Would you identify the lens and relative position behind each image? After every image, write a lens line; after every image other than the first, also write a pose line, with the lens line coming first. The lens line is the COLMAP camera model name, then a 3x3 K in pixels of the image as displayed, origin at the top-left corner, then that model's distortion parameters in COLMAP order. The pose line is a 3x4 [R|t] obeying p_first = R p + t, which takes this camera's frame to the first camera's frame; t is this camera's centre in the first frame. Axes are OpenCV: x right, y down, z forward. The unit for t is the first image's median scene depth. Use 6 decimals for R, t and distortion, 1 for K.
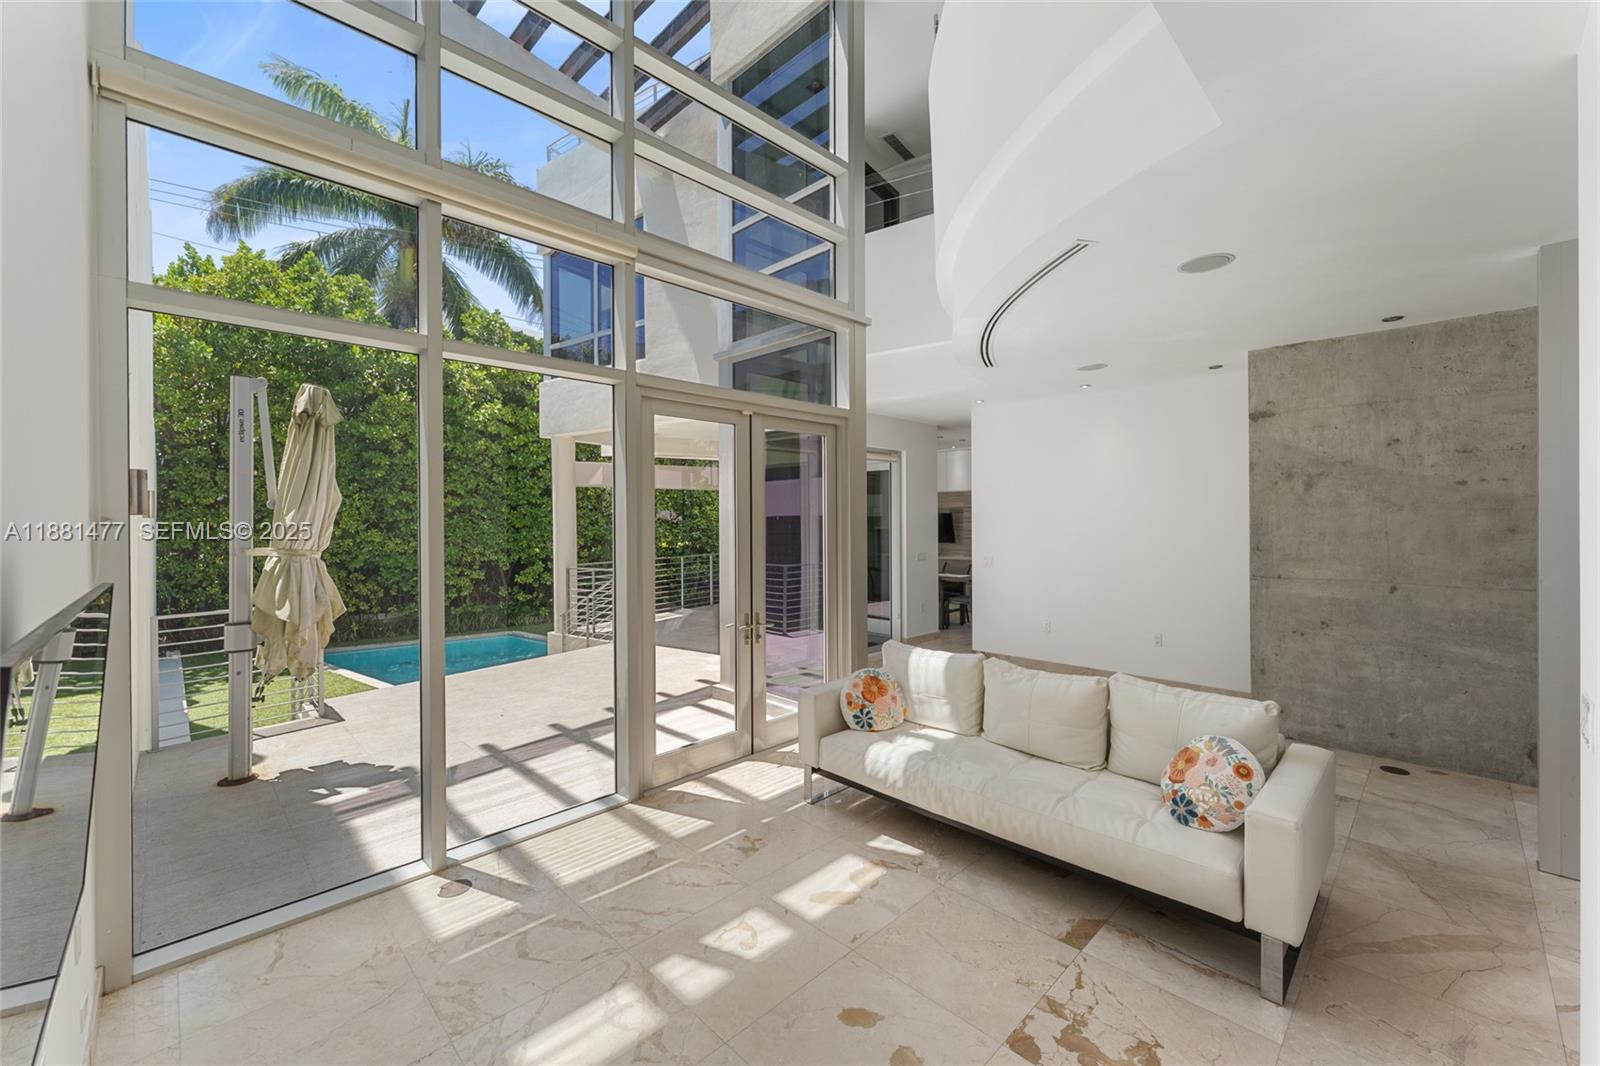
lens RADIAL K [[655.3, 0, 788.7], [0, 655.3, 537.1], [0, 0, 1]] dist [0.000643, -0.000259]
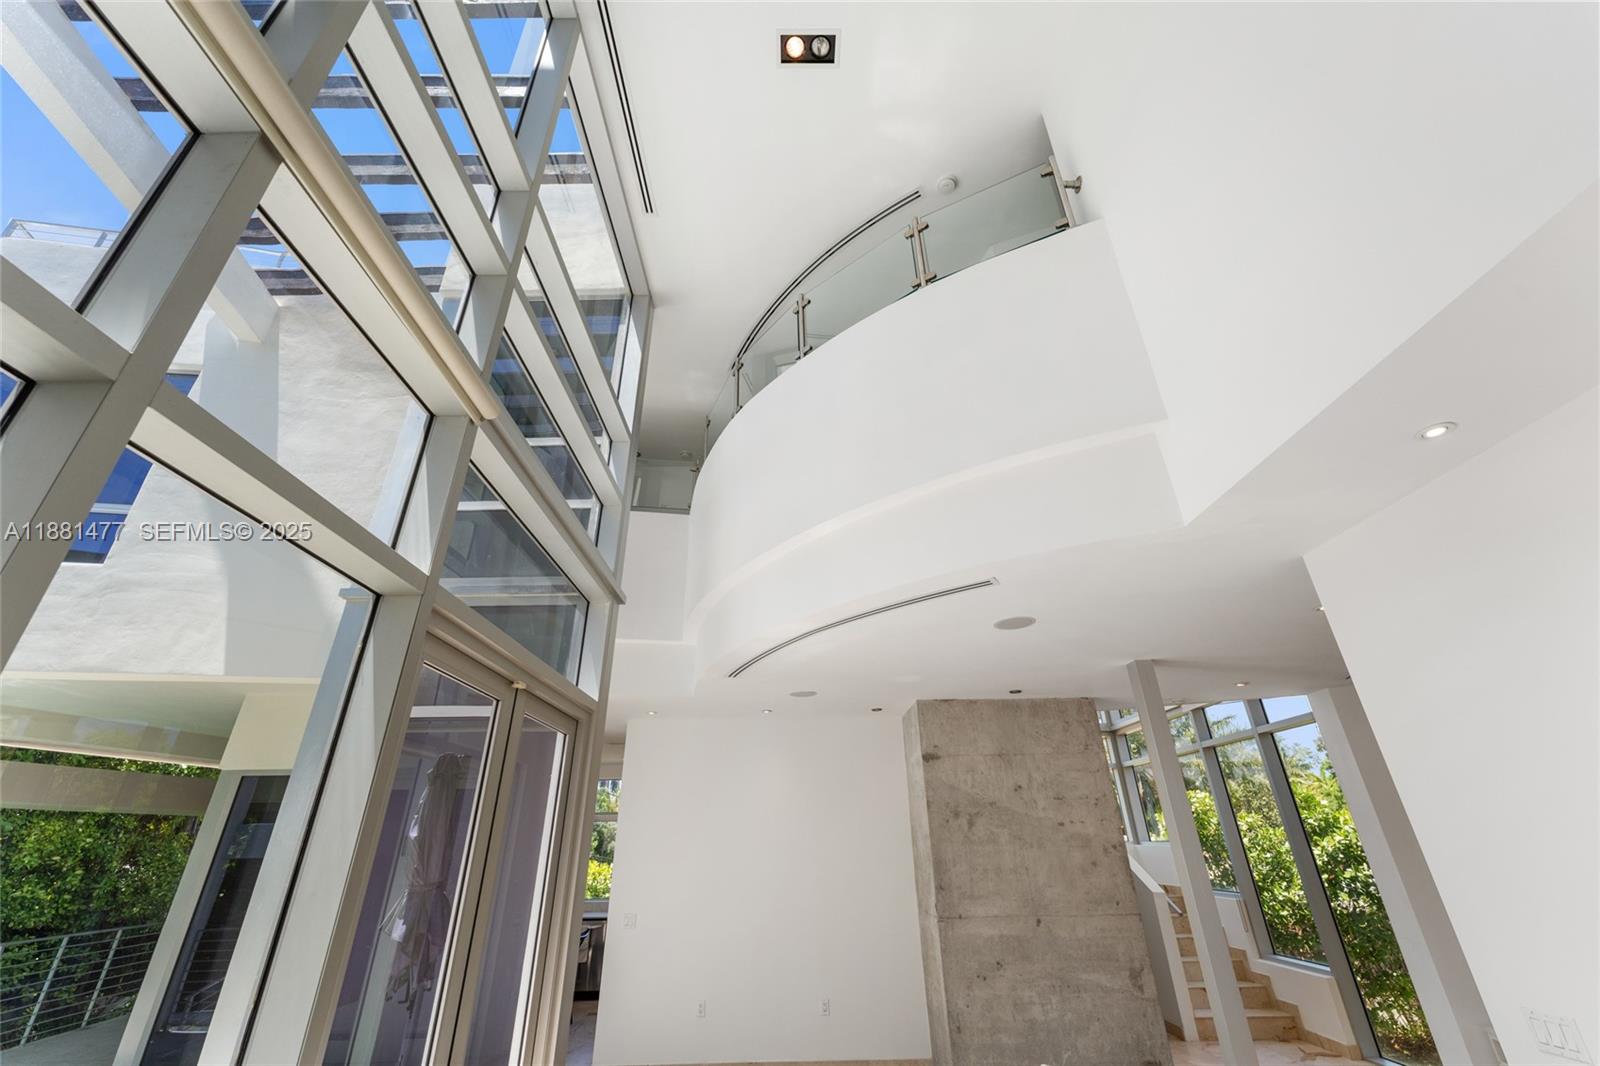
lens RADIAL K [[655.3, 0, 796.4], [0, 655.3, 530.8], [0, 0, 1]] dist [0.000643, -0.000259]
pose [[0.689699, 0.313940, 0.652500, -0.351985], [0.033113, 0.886507, -0.461530, -0.013845], [-0.723338, 0.339923, 0.601028, 0.358509]]
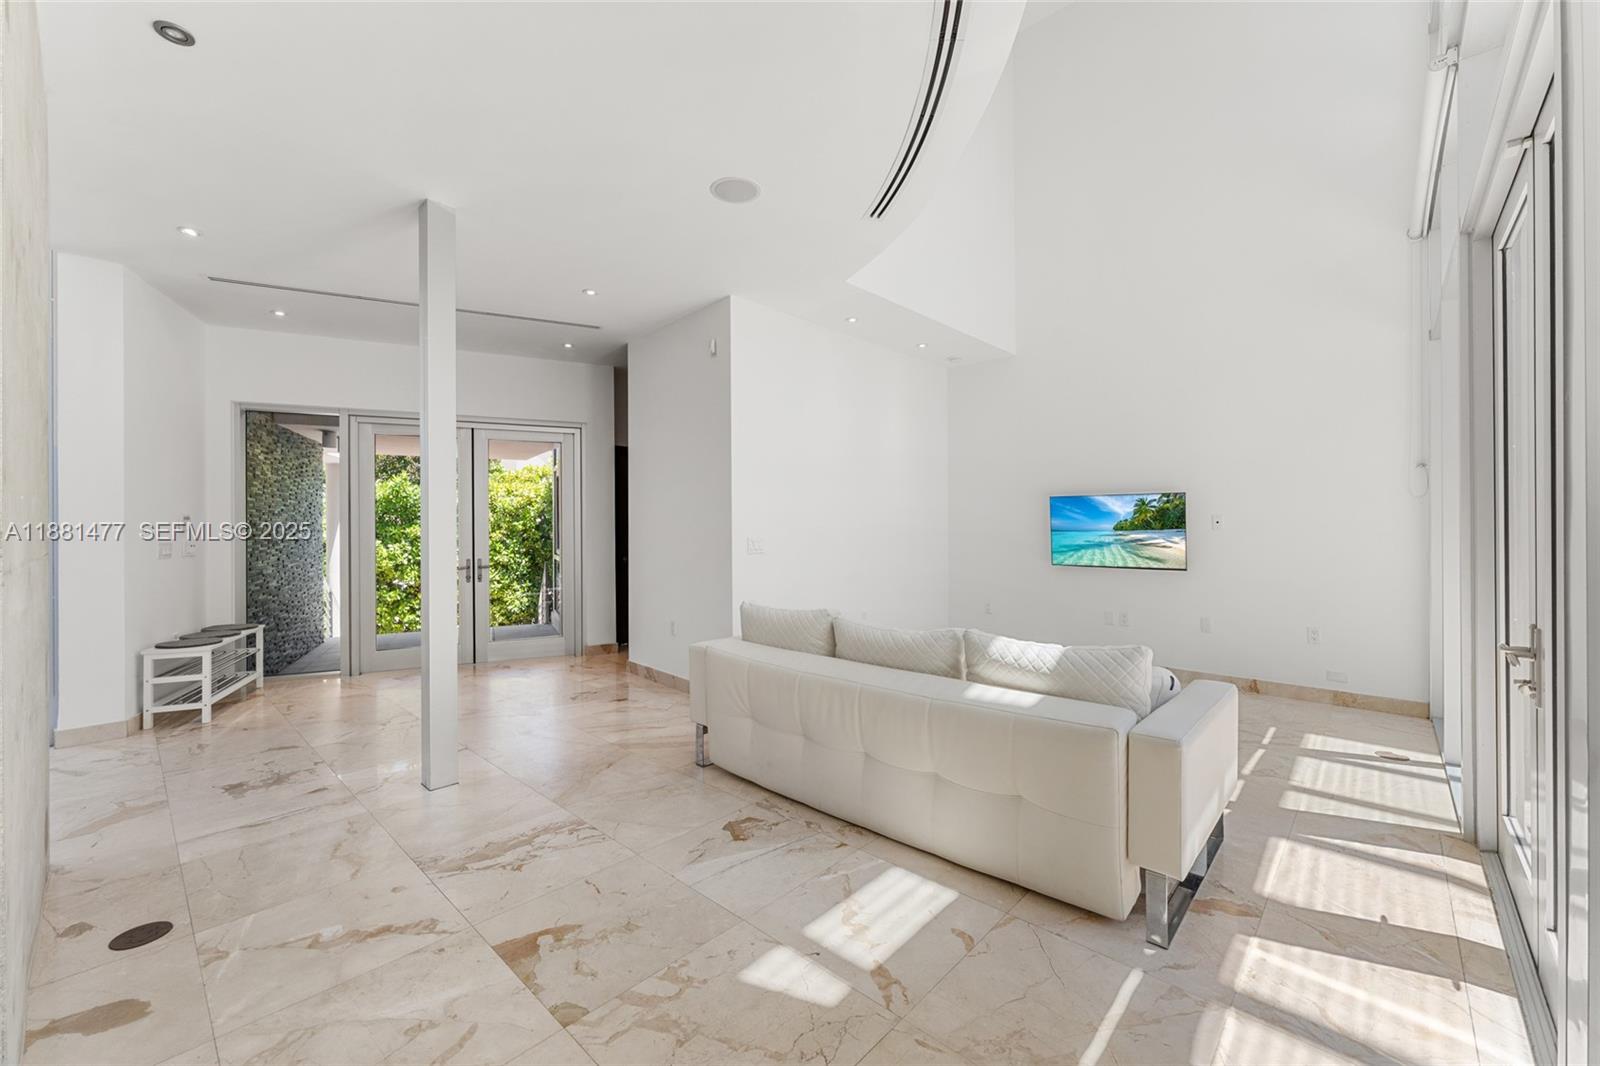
lens RADIAL K [[655.3, 0, 802.5], [0, 655.3, 546.9], [0, 0, 1]] dist [0.000643, -0.000259]
pose [[-0.999187, 0.019517, -0.035277, 0.408599], [0.018091, 0.999023, 0.040324, 0.050437], [0.036029, 0.039653, -0.998564, 1.414856]]
